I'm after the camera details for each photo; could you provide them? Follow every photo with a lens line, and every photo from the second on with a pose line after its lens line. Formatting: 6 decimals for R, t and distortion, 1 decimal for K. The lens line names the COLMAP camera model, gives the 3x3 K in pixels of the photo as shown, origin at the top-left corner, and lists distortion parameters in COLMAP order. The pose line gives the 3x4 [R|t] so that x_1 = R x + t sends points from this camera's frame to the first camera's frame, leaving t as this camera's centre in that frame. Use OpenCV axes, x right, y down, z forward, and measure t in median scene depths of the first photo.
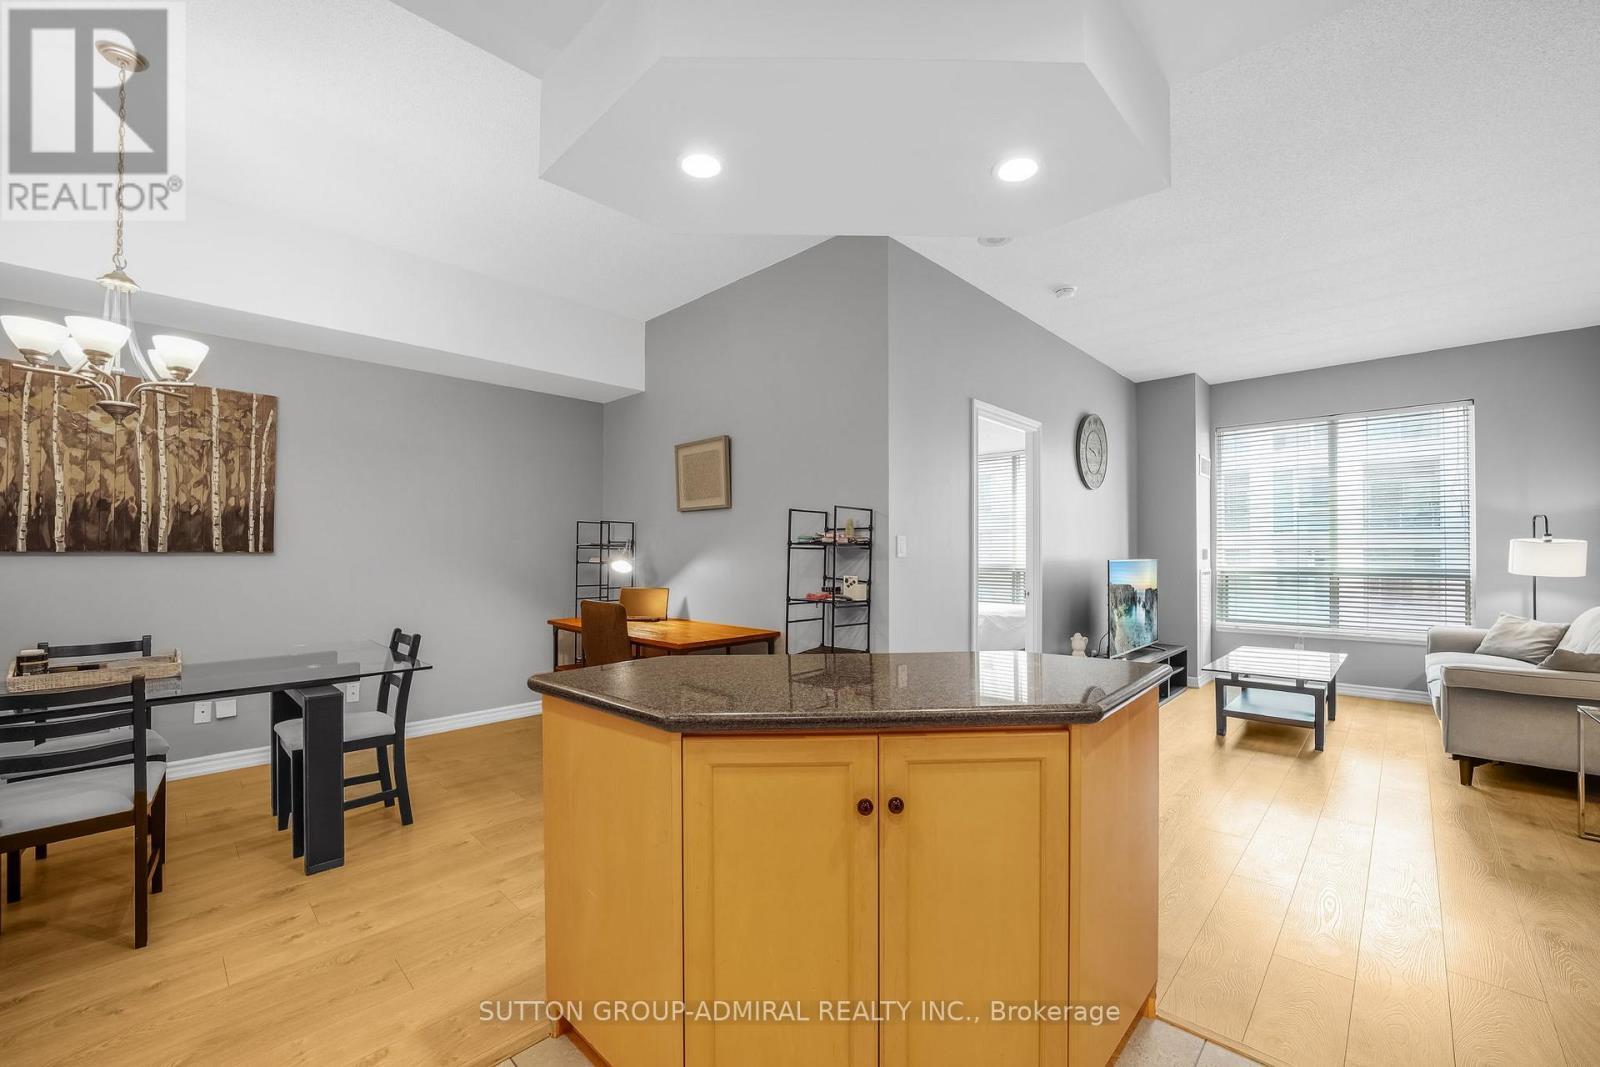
lens RADIAL K [[636.5, 0, 803.8], [0, 636.5, 546.9], [0, 0, 1]] dist [-0.034396, 0.008535]
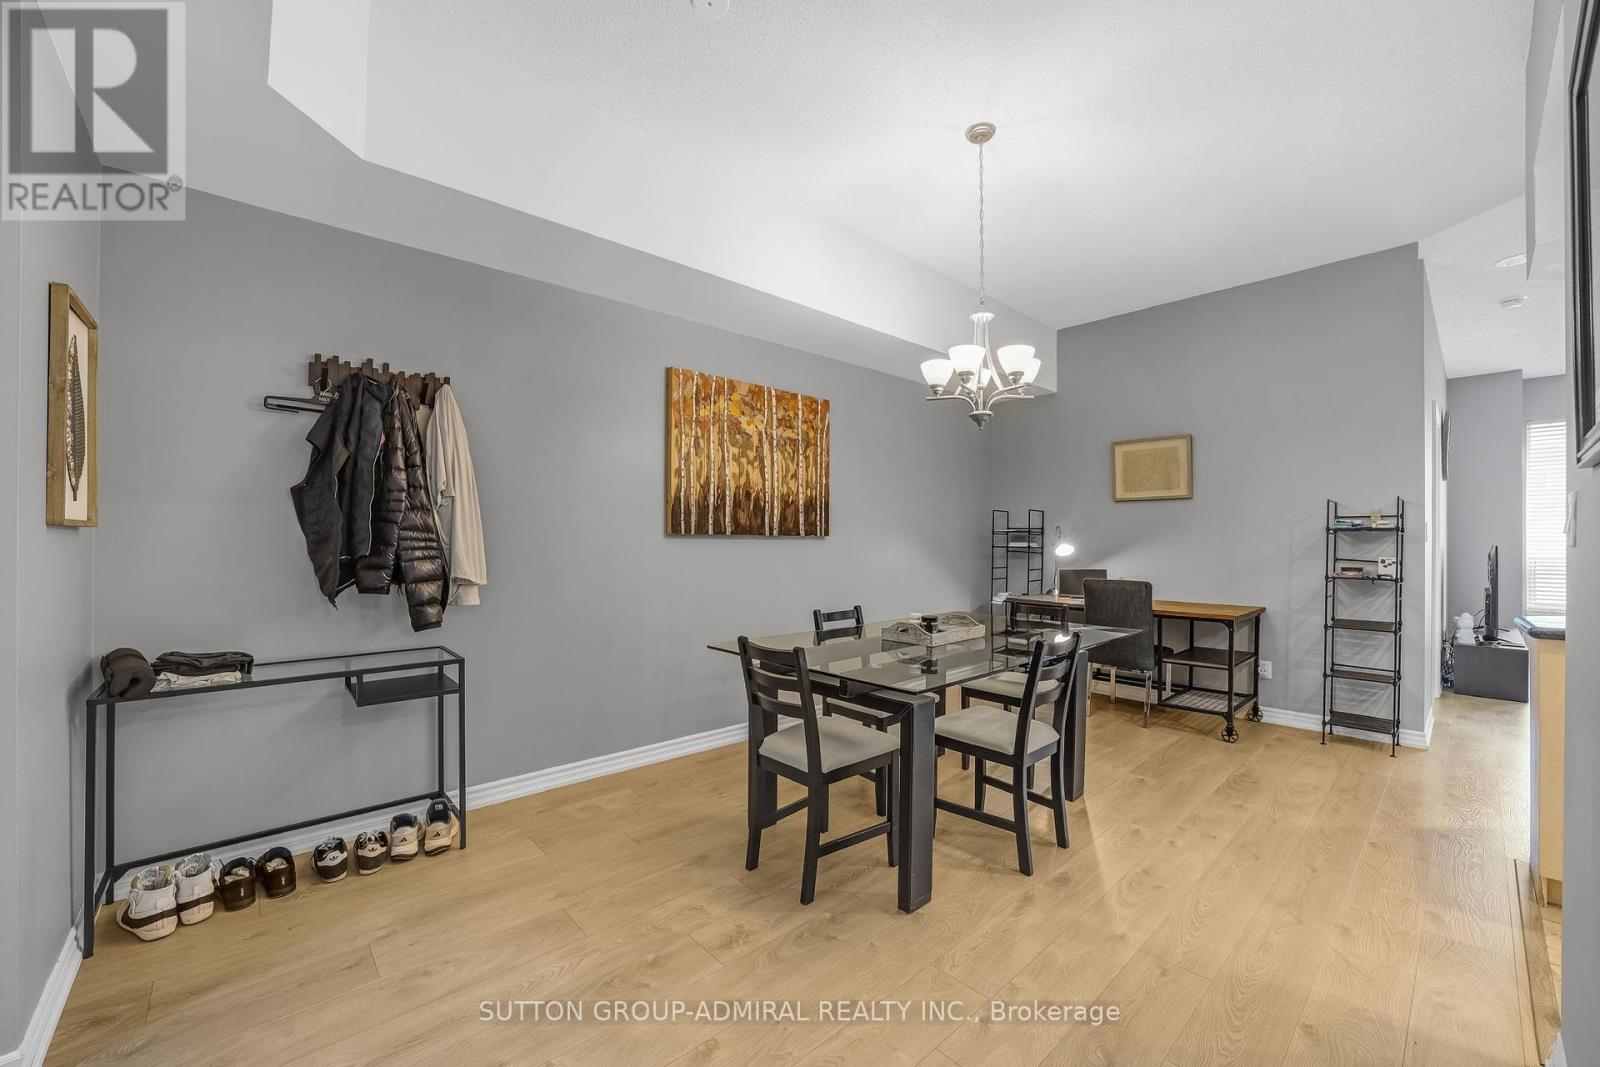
lens RADIAL K [[636.5, 0, 807.0], [0, 636.5, 533.0], [0, 0, 1]] dist [-0.034396, 0.008535]
pose [[0.998230, 0.001177, -0.059464, -0.881239], [-0.001440, 0.999989, -0.004382, 0.008106], [0.059458, 0.004460, 0.998221, -0.183589]]
